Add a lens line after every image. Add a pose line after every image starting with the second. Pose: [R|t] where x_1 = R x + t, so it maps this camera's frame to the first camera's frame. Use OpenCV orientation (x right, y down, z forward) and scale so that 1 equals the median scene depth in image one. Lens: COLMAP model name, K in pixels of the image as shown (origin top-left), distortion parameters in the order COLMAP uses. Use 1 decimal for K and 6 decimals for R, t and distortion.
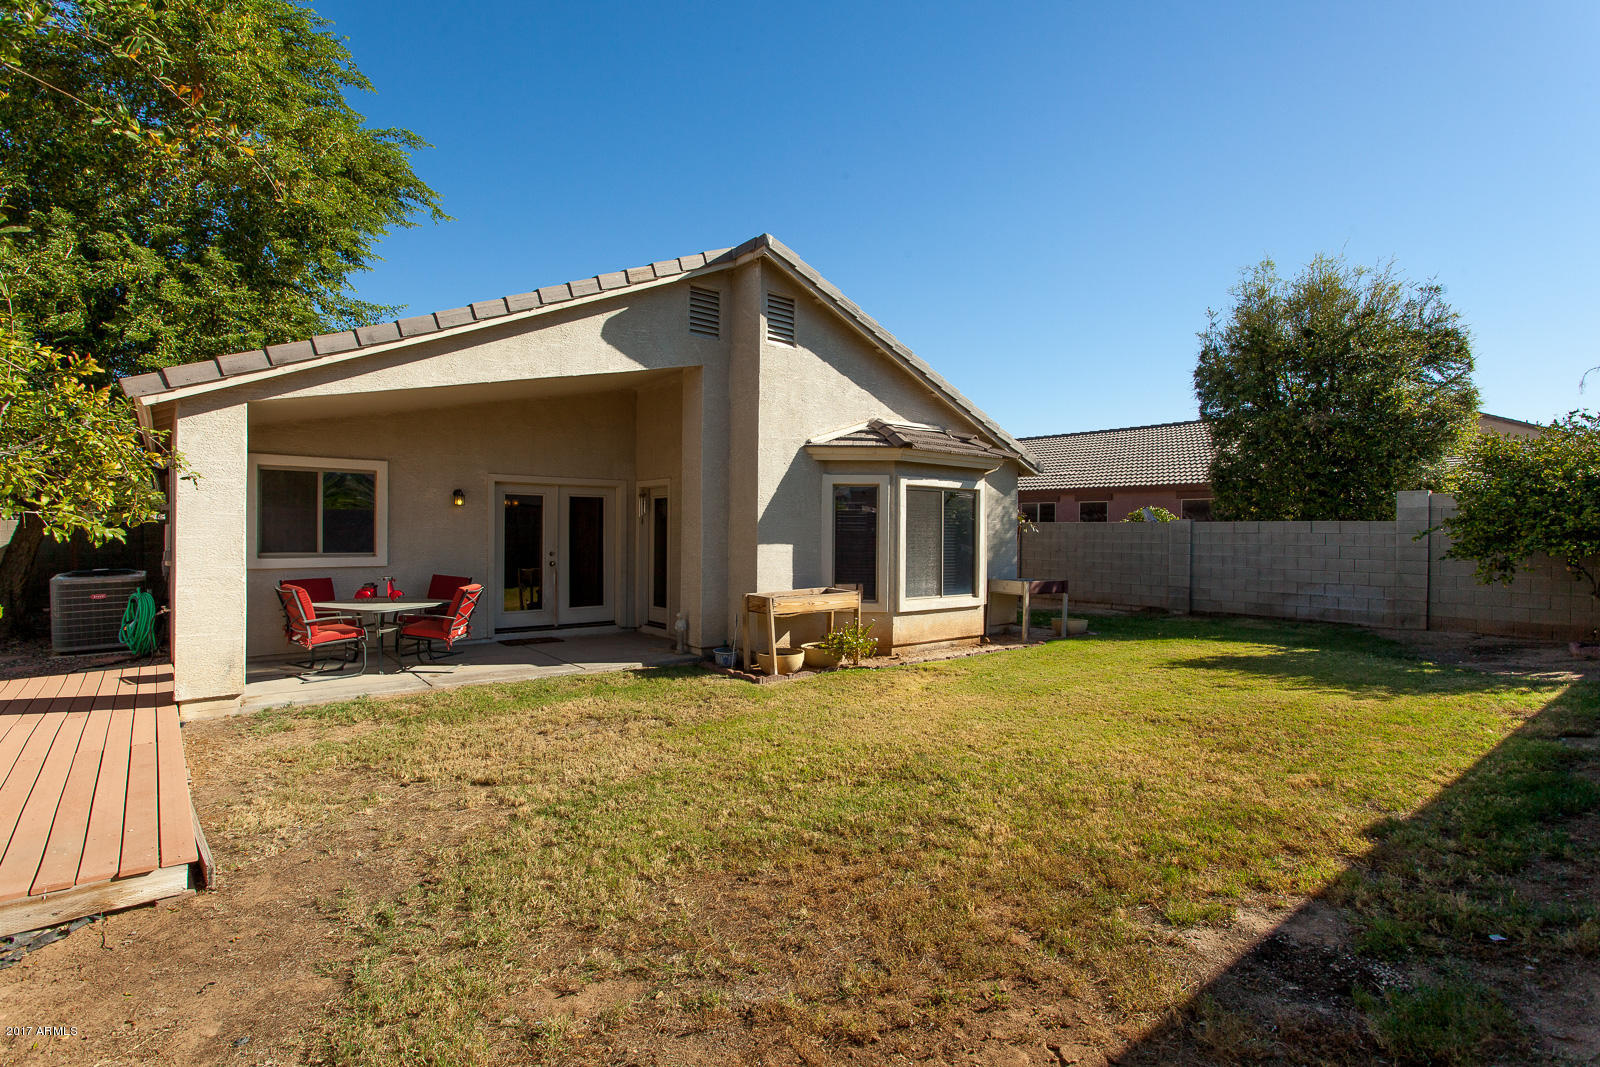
lens RADIAL K [[762.8, 0, 792.7], [0, 762.8, 532.8], [0, 0, 1]] dist [-0.000442, 0.000170]
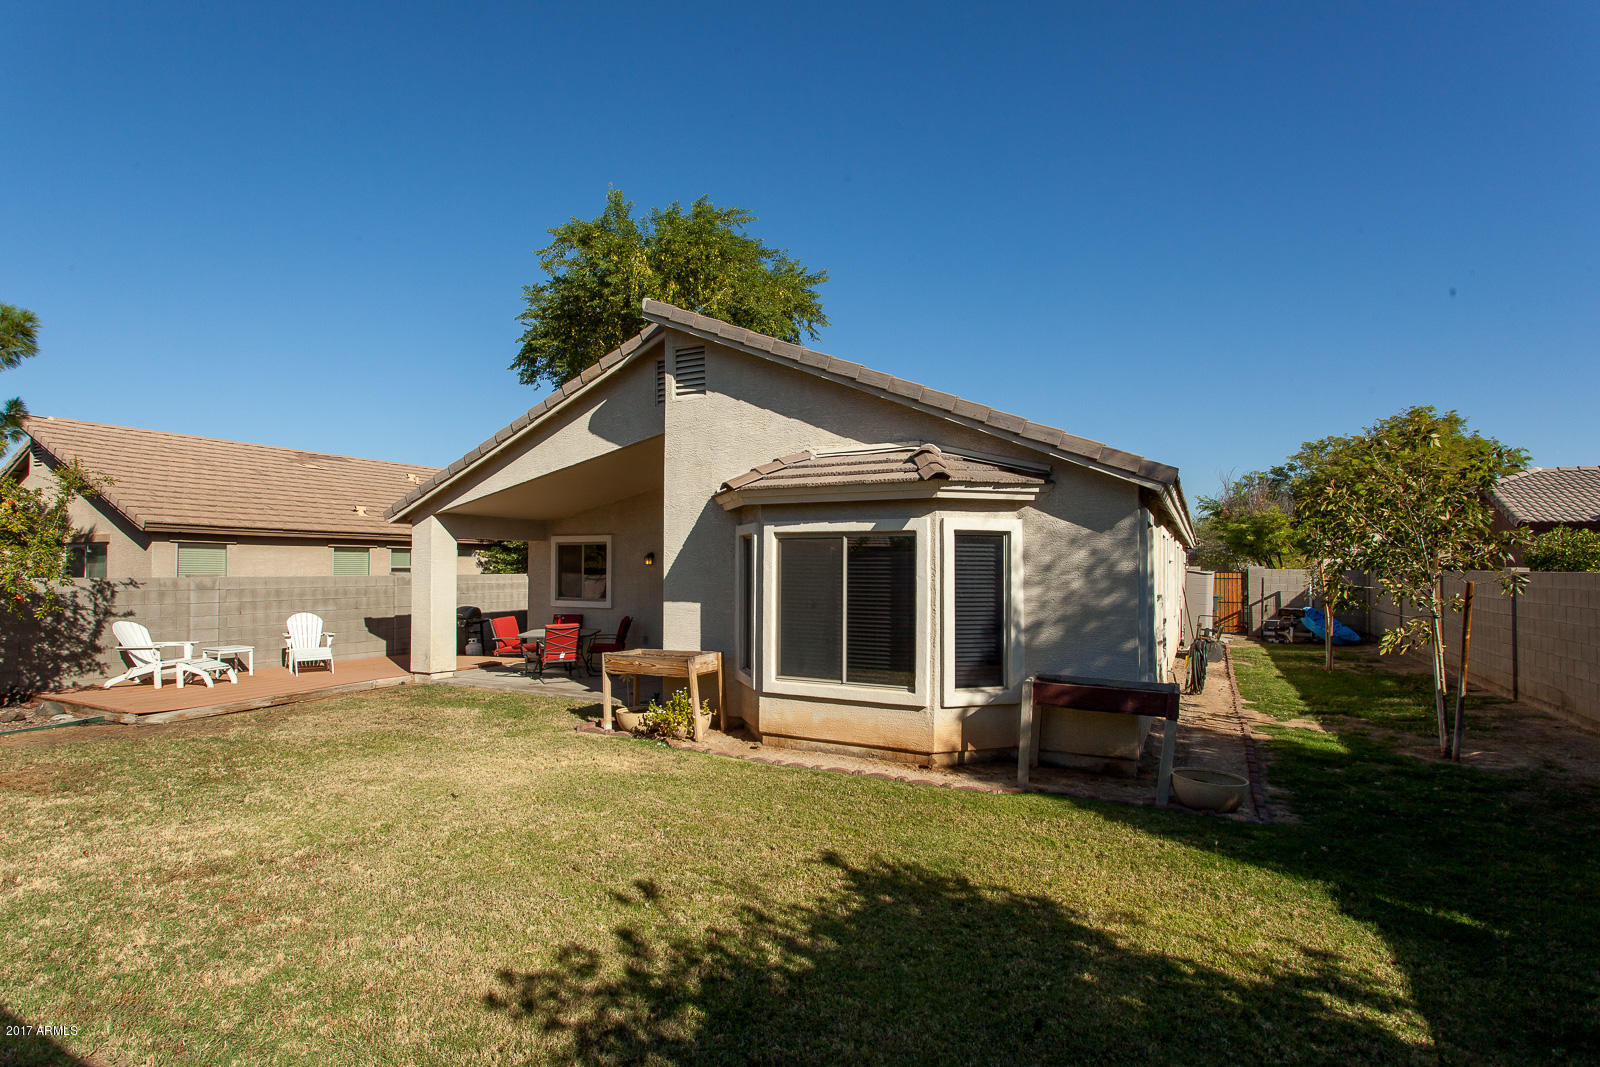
lens RADIAL K [[804.1, 0, 803.8], [0, 804.1, 554.4], [0, 0, 1]] dist [0.000291, 0.000649]
pose [[0.383447, -0.021723, -0.923307, 1.015561], [-0.003211, 0.999686, -0.024853, -0.021265], [0.923557, 0.012494, 0.383257, 0.768435]]
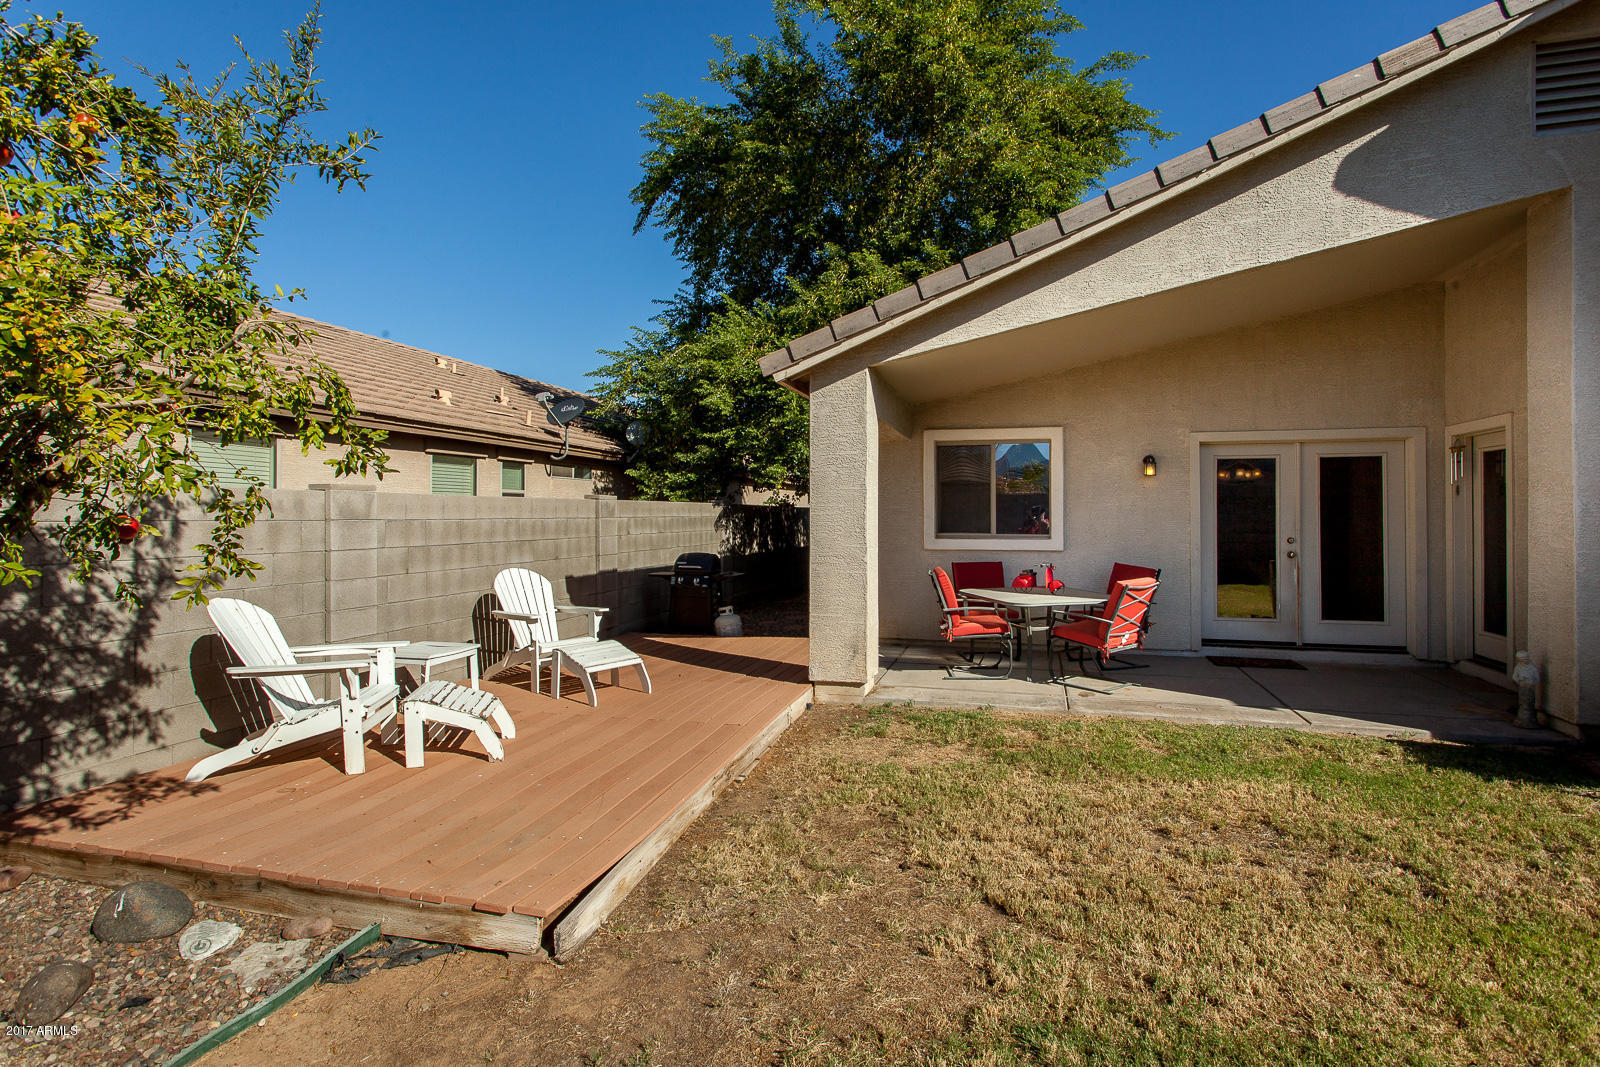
lens RADIAL K [[784.6, 0, 810.4], [0, 784.6, 508.5], [0, 0, 1]] dist [-0.002917, 0.001844]
pose [[0.587543, -0.015333, -0.809048, 0.008287], [0.002591, 0.999851, -0.017068, 0.011211], [0.809189, 0.007931, 0.587495, 0.268444]]
